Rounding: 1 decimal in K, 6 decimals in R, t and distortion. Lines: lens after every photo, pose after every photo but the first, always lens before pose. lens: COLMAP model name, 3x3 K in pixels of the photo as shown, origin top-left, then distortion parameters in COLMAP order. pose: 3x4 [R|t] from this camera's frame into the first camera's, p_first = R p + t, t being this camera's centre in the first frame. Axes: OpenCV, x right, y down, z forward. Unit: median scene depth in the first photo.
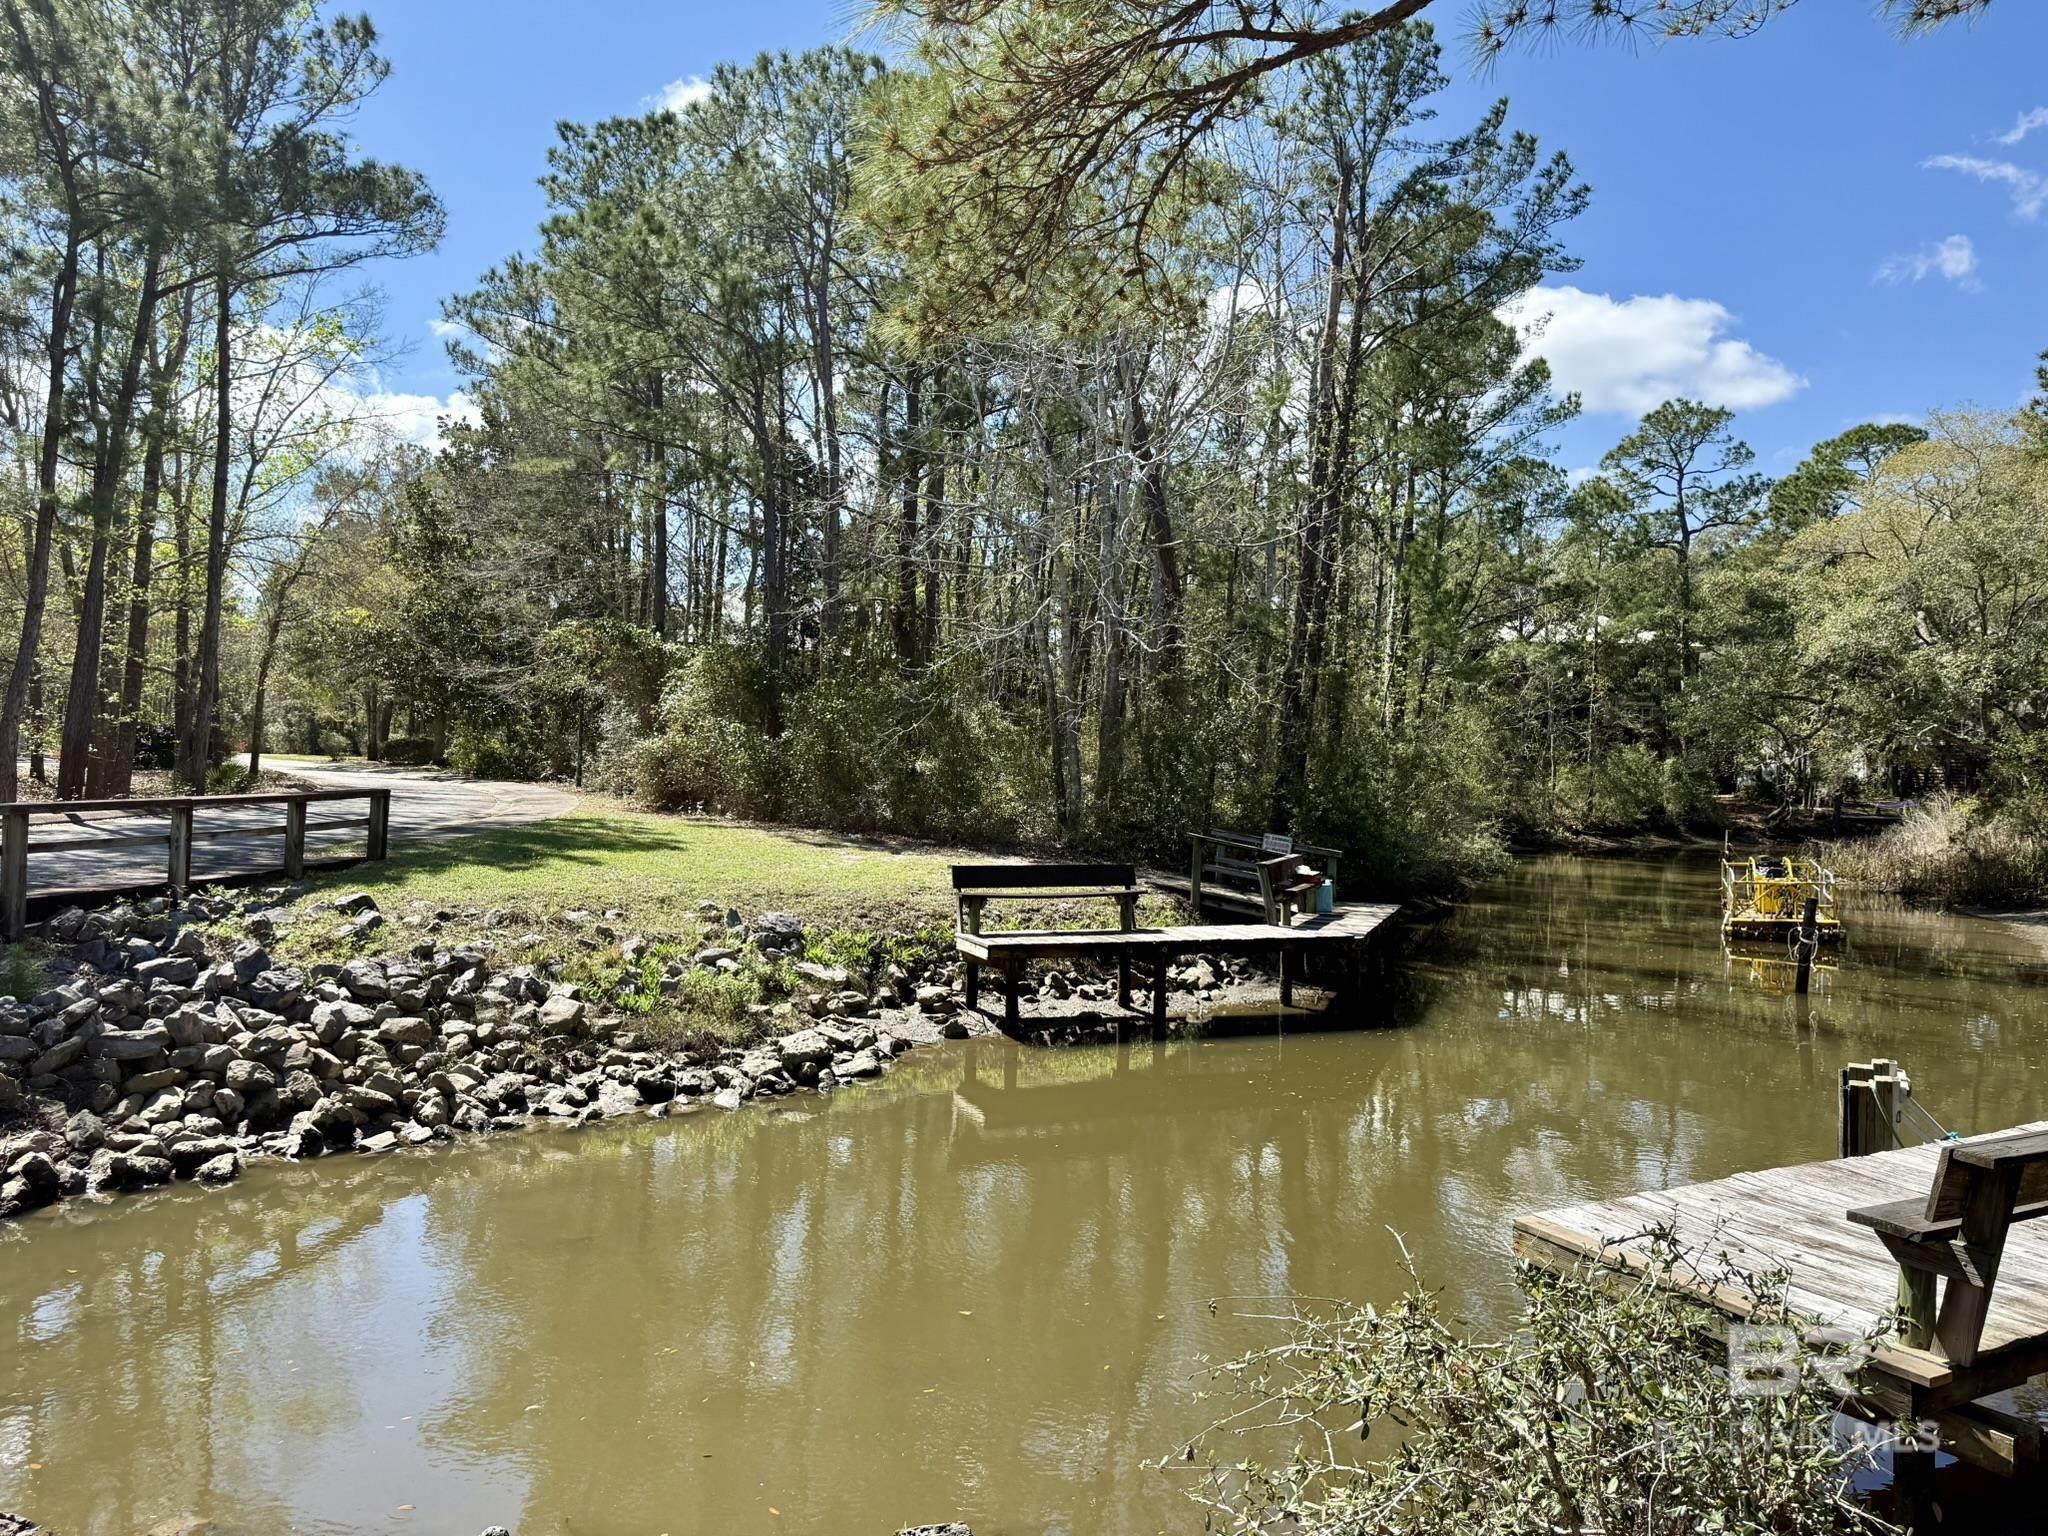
lens RADIAL K [[1415.0, 0, 1021.9], [0, 1415.0, 762.0], [0, 0, 1]] dist [0.103270, -0.141711]
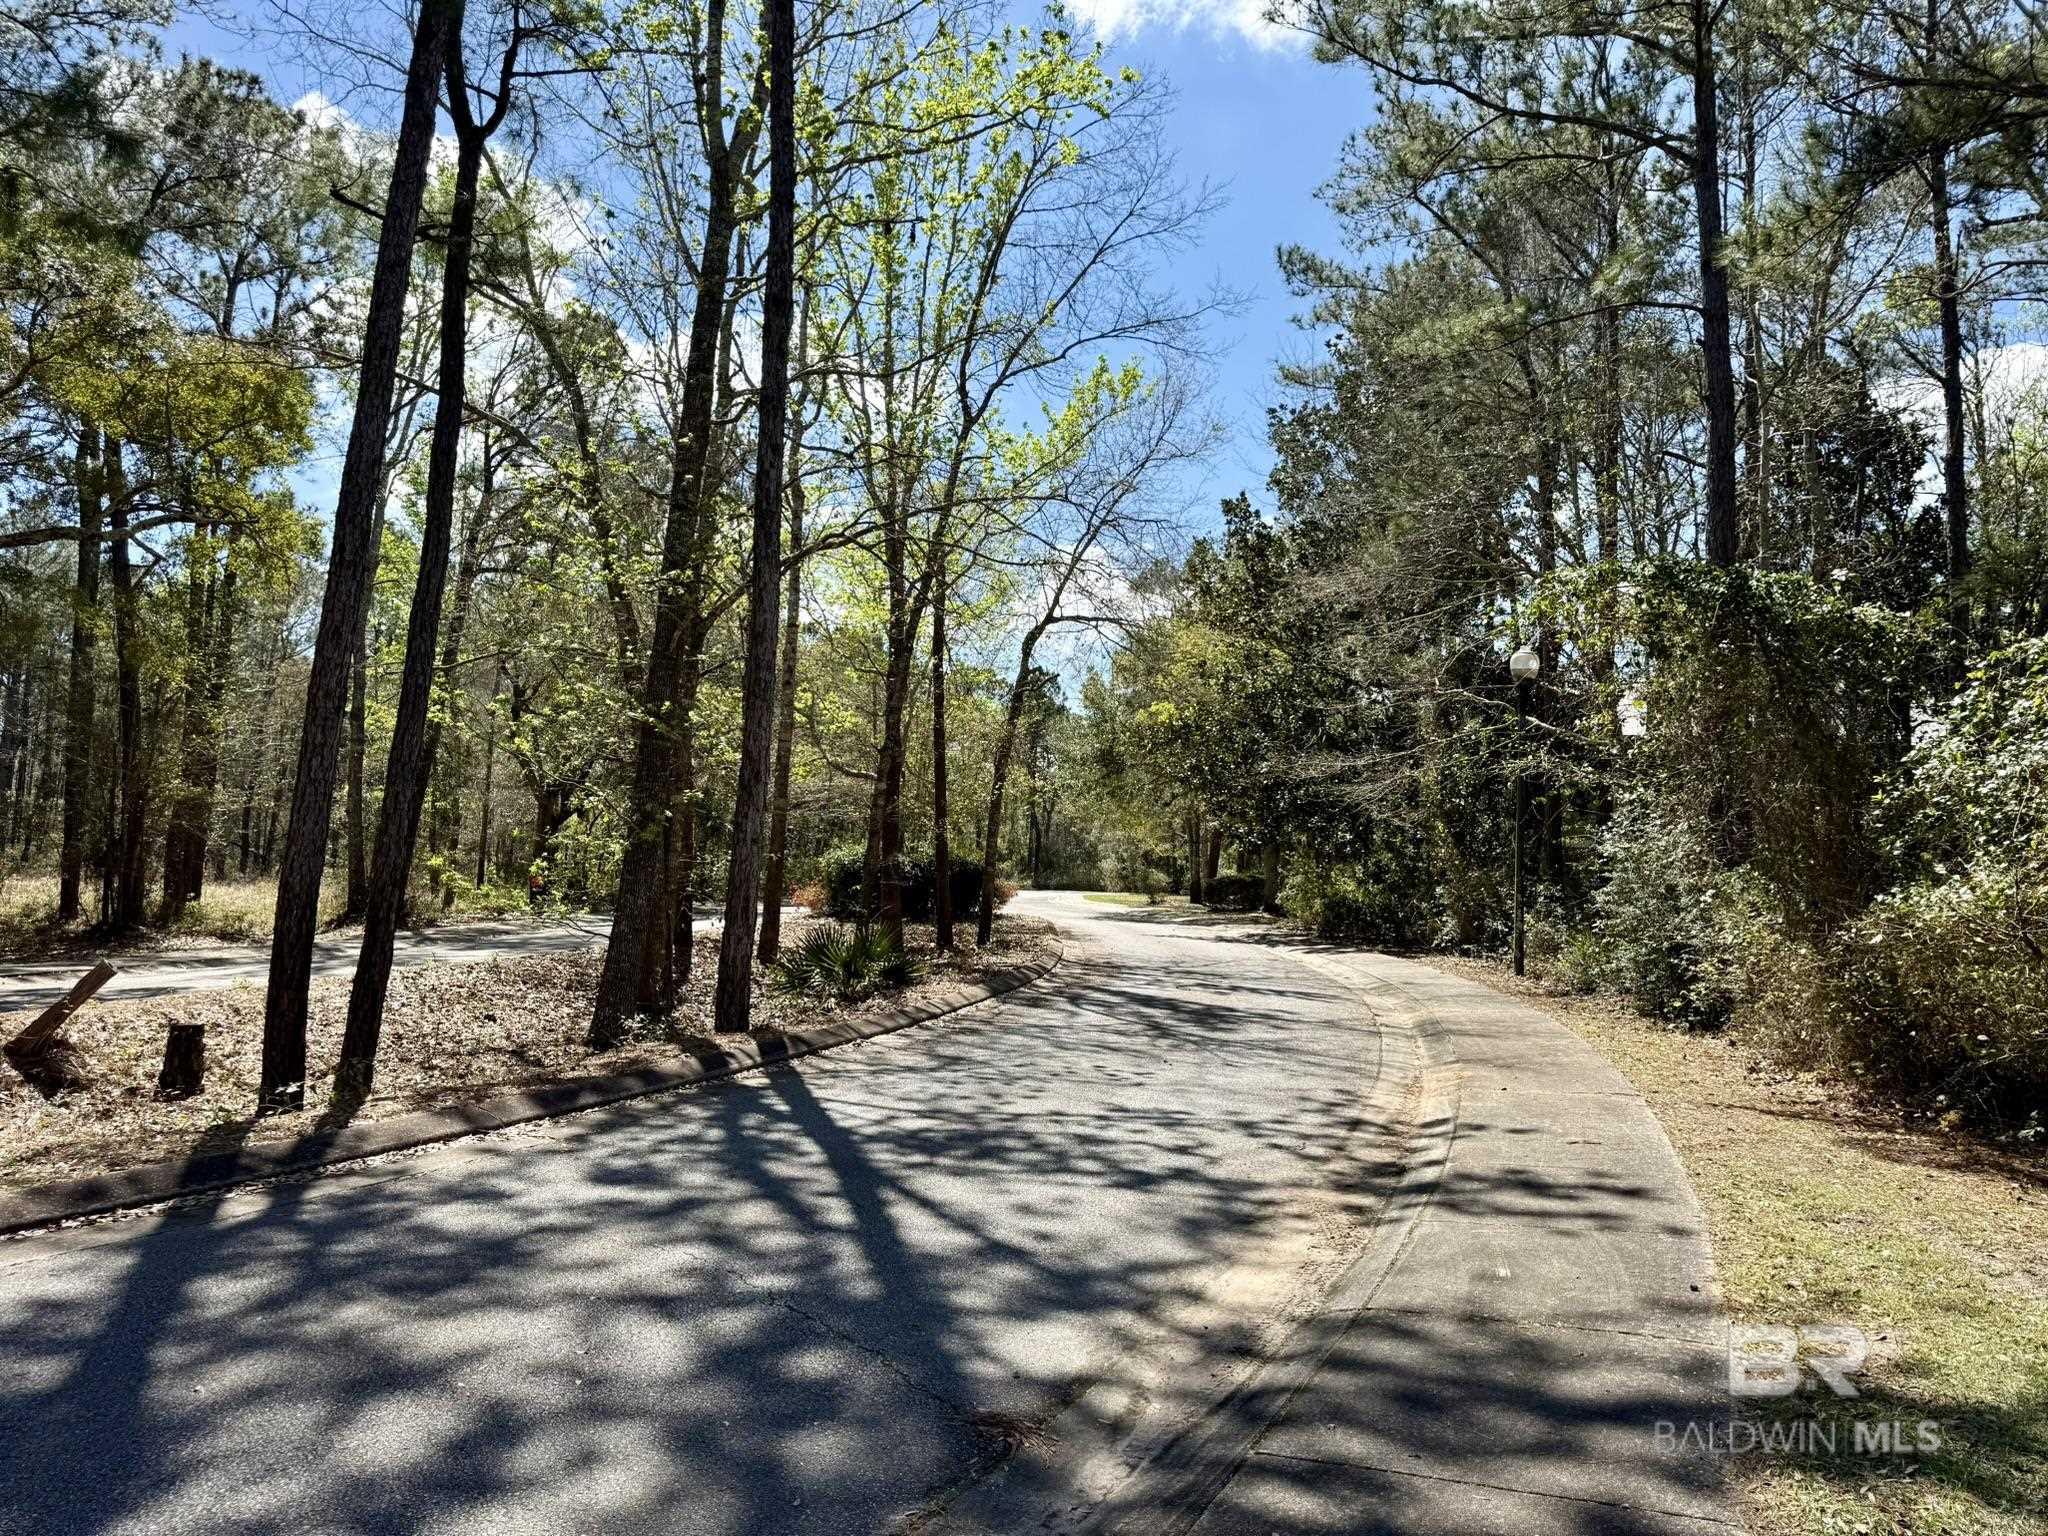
lens RADIAL K [[1415.0, 0, 1021.9], [0, 1415.0, 762.0], [0, 0, 1]] dist [0.103270, -0.141711]
pose [[0.845710, -0.044188, -0.531810, -0.163320], [-0.006354, 0.995661, -0.092833, -0.008350], [0.533605, 0.081889, 0.841760, 0.412615]]
